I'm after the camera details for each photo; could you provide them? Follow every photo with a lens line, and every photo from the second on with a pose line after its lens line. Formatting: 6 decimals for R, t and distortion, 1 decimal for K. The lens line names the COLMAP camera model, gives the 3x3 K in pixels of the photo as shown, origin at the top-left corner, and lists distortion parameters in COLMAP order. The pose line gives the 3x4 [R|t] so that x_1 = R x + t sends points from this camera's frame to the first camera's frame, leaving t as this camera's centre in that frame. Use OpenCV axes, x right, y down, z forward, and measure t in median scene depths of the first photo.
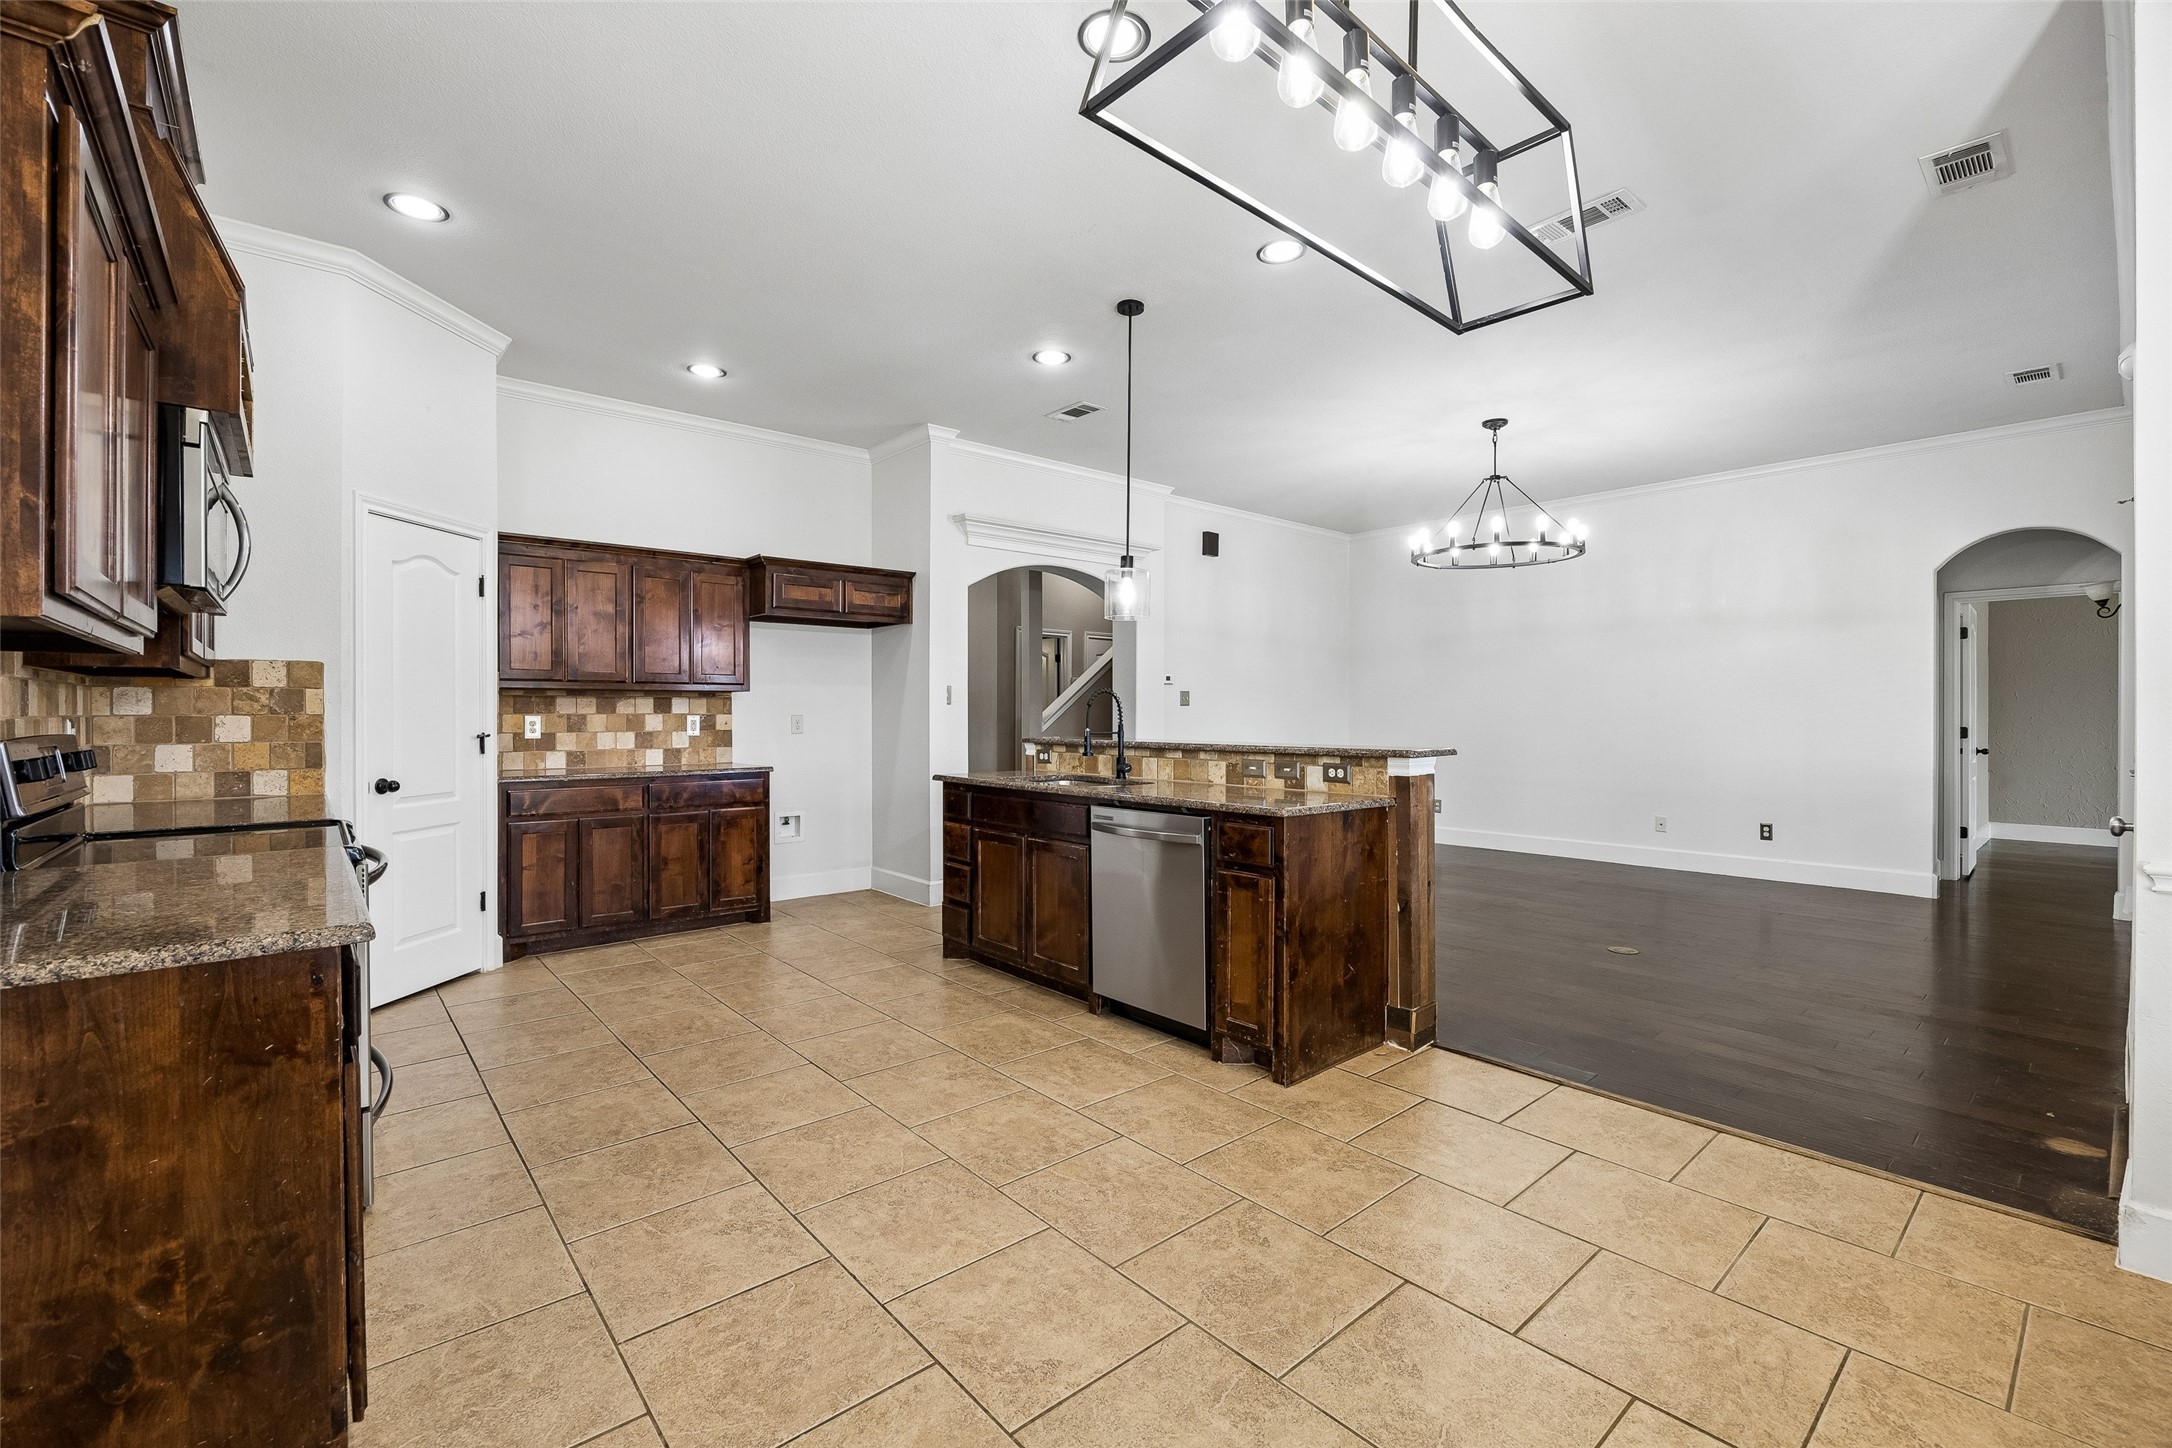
lens RADIAL K [[910.9, 0, 1086.0], [0, 910.9, 724.0], [0, 0, 1]] dist [-0.002457, -0.000001]
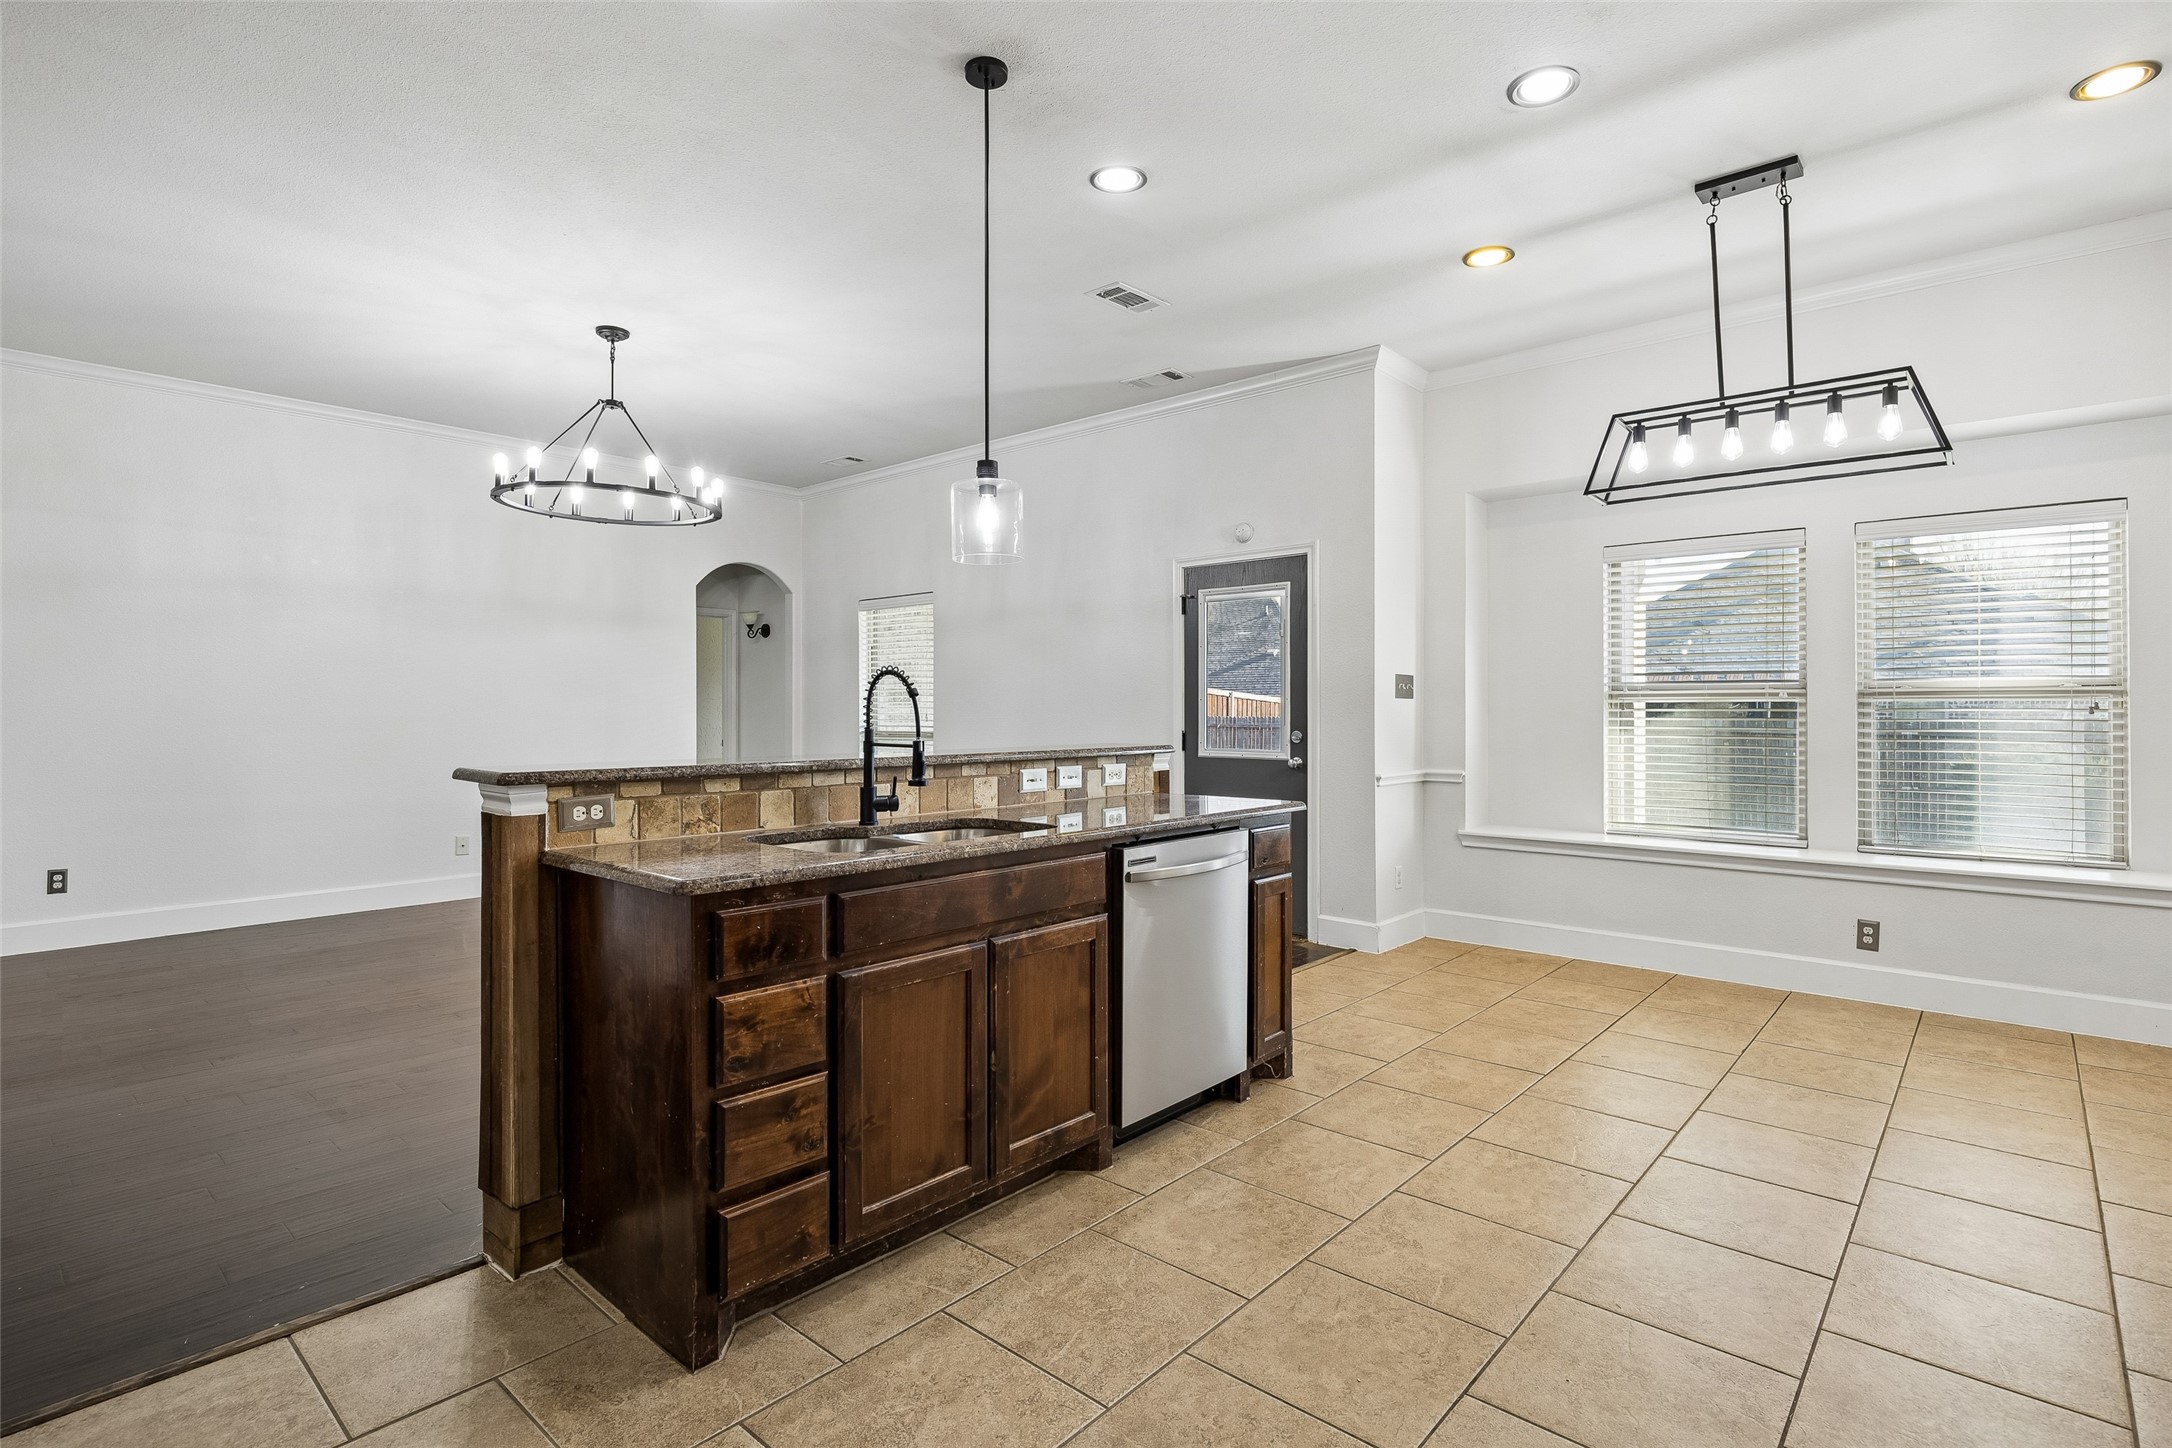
lens RADIAL K [[1061.8, 0, 1086.0], [0, 1061.8, 724.0], [0, 0, 1]] dist [0.021411, 0.000250]
pose [[-0.134849, -0.008647, 0.990828, -0.699242], [0.015218, 0.999826, 0.010797, -0.008751], [-0.990749, 0.016534, -0.134694, 1.040732]]
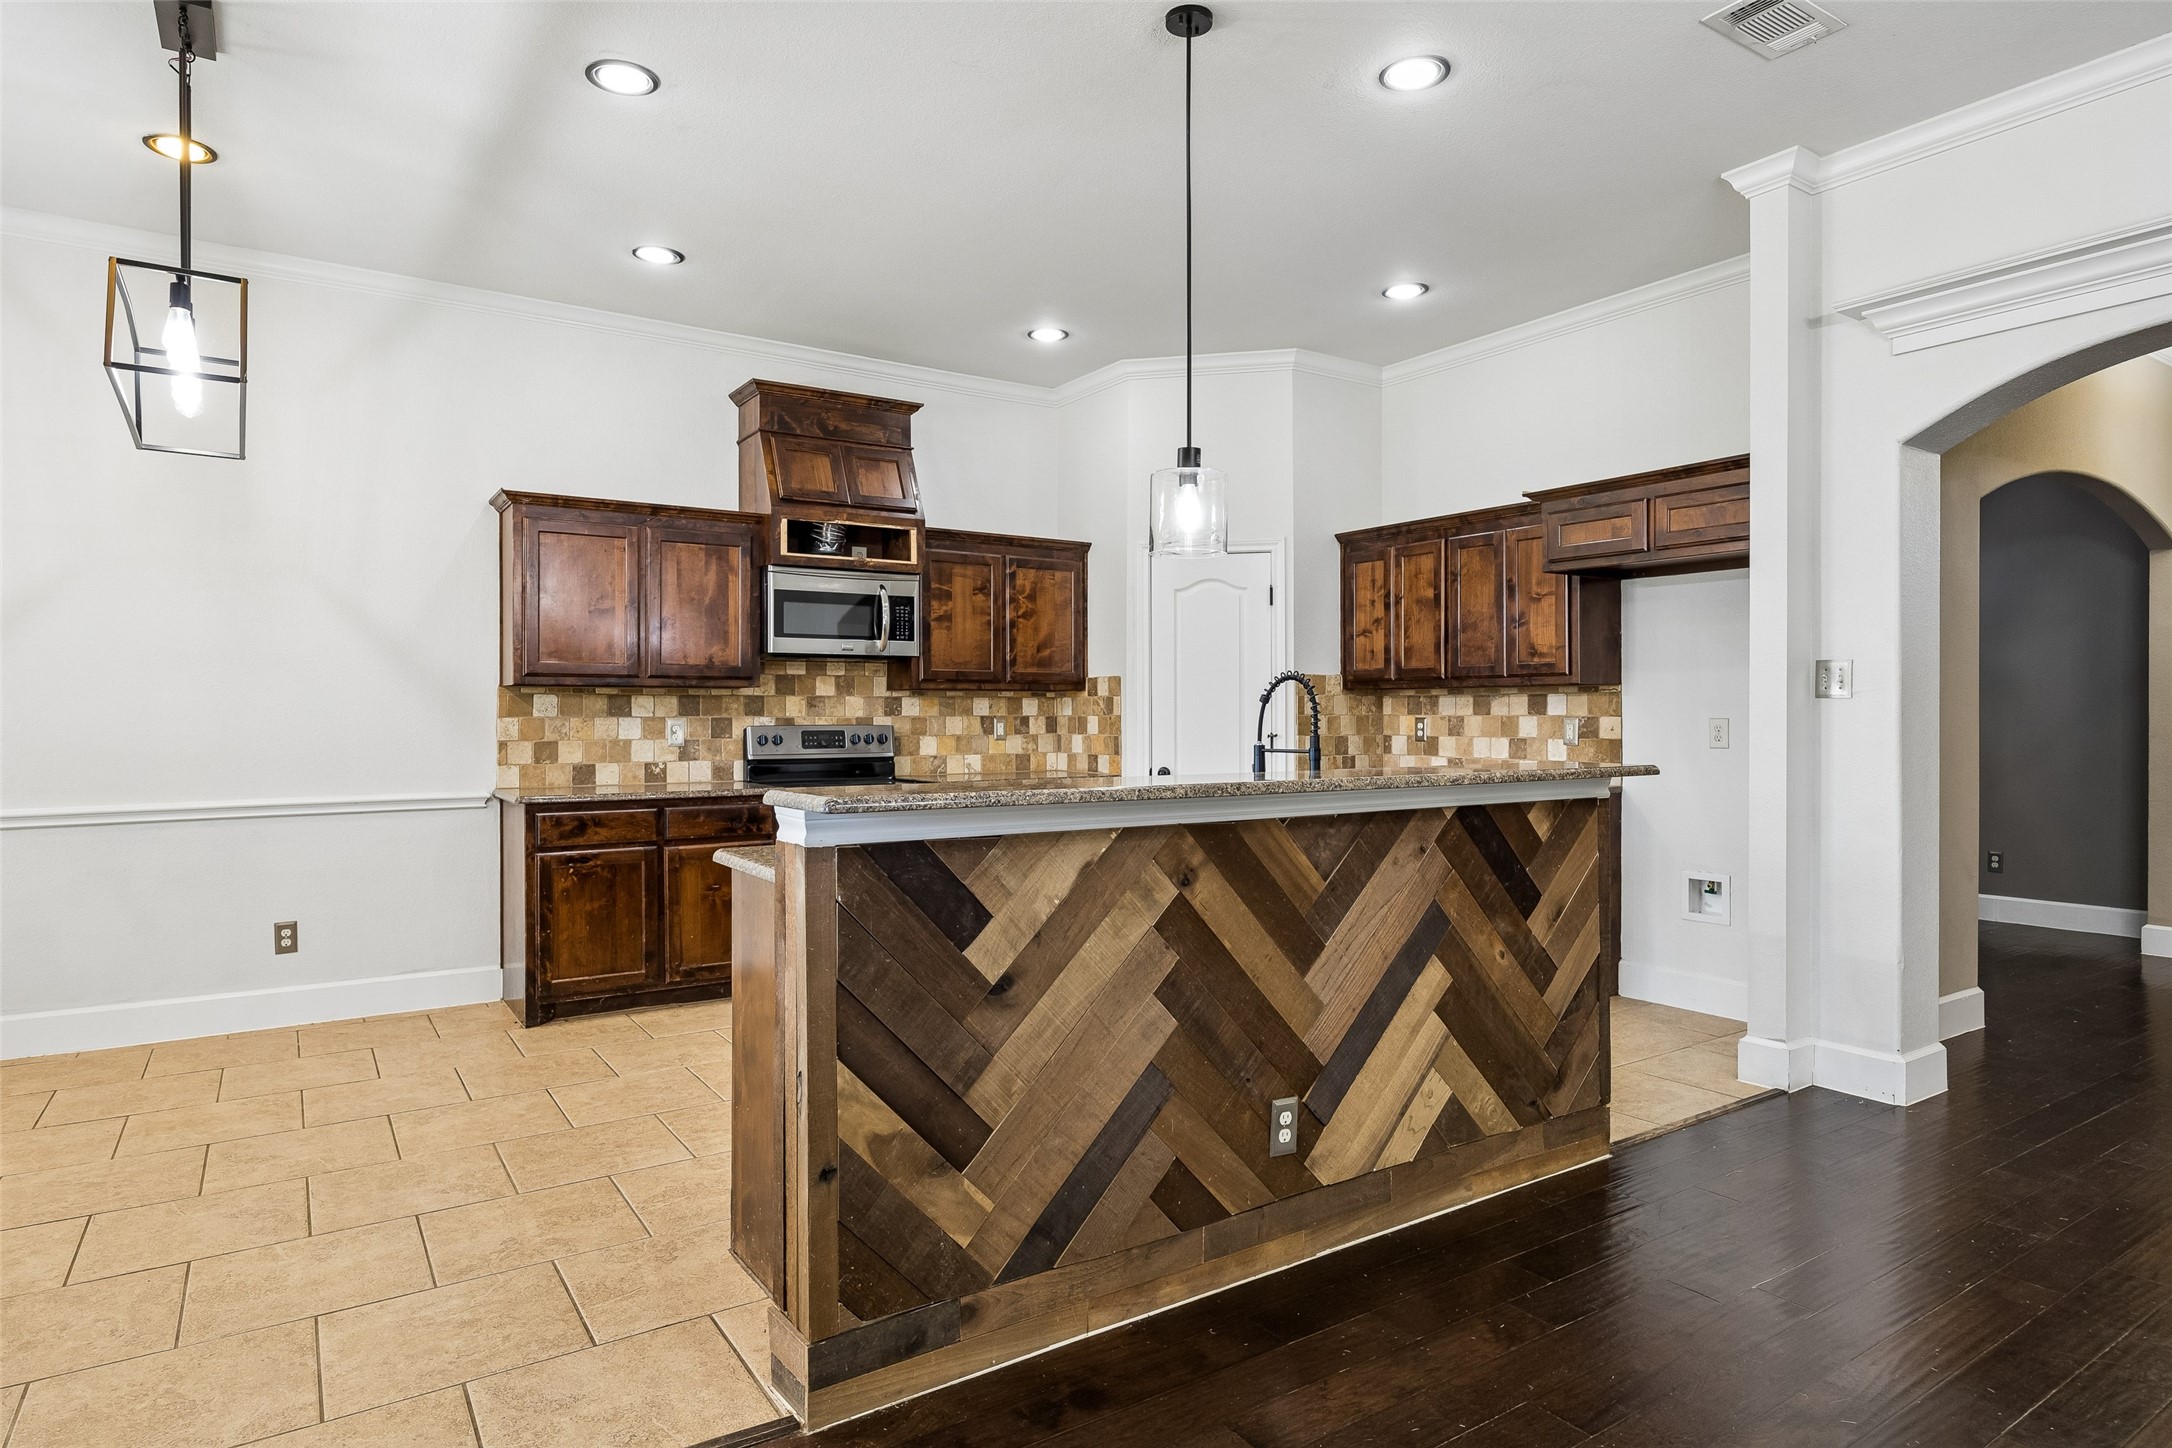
lens RADIAL K [[1204.3, 0, 1086.0], [0, 1204.3, 724.0], [0, 0, 1]] dist [0.002531, -0.000334]
pose [[-0.115057, 0.009097, -0.993317, 0.830596], [-0.012587, 0.999864, 0.010615, -0.013911], [0.993279, 0.013724, -0.114927, 1.032512]]
